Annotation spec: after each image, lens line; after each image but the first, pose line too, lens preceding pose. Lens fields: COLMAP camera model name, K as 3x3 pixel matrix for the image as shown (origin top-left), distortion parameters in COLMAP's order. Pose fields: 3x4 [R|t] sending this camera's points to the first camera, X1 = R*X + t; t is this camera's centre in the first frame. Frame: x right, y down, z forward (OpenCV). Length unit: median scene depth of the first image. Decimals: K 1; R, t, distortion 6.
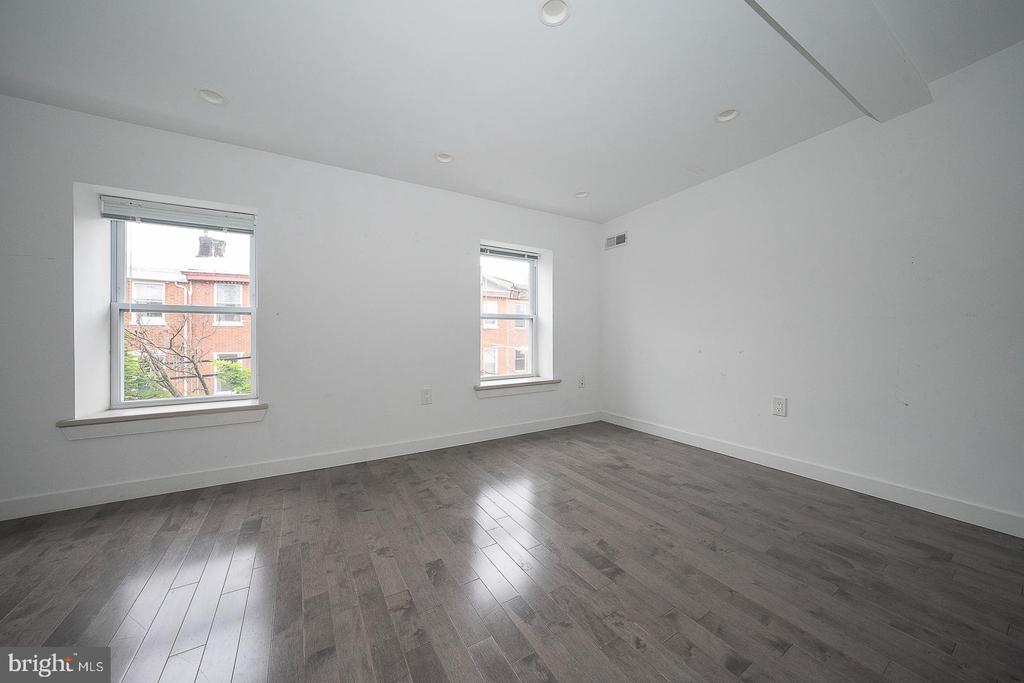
lens RADIAL K [[353.6, 0, 512.1], [0, 353.6, 335.9], [0, 0, 1]] dist [-0.017239, 0.000548]
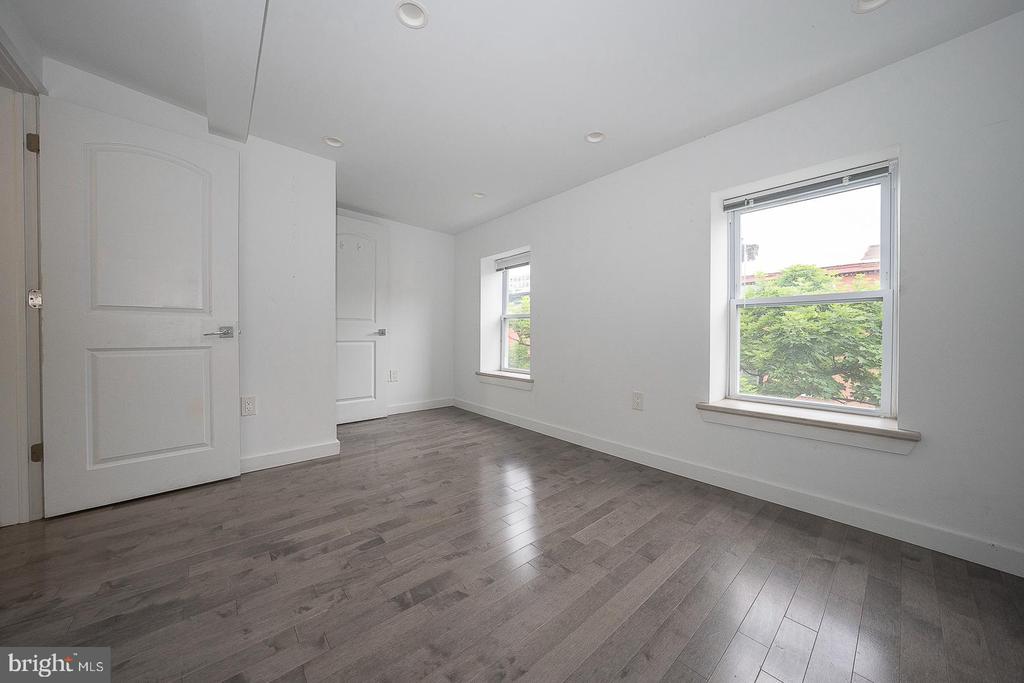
lens RADIAL K [[353.6, 0, 513.4], [0, 353.6, 337.9], [0, 0, 1]] dist [-0.017239, 0.000548]
pose [[0.165524, 0.014750, -0.986095, 0.781959], [-0.004411, 0.999889, 0.014216, 0.003166], [0.986196, 0.001996, 0.165571, 0.742855]]
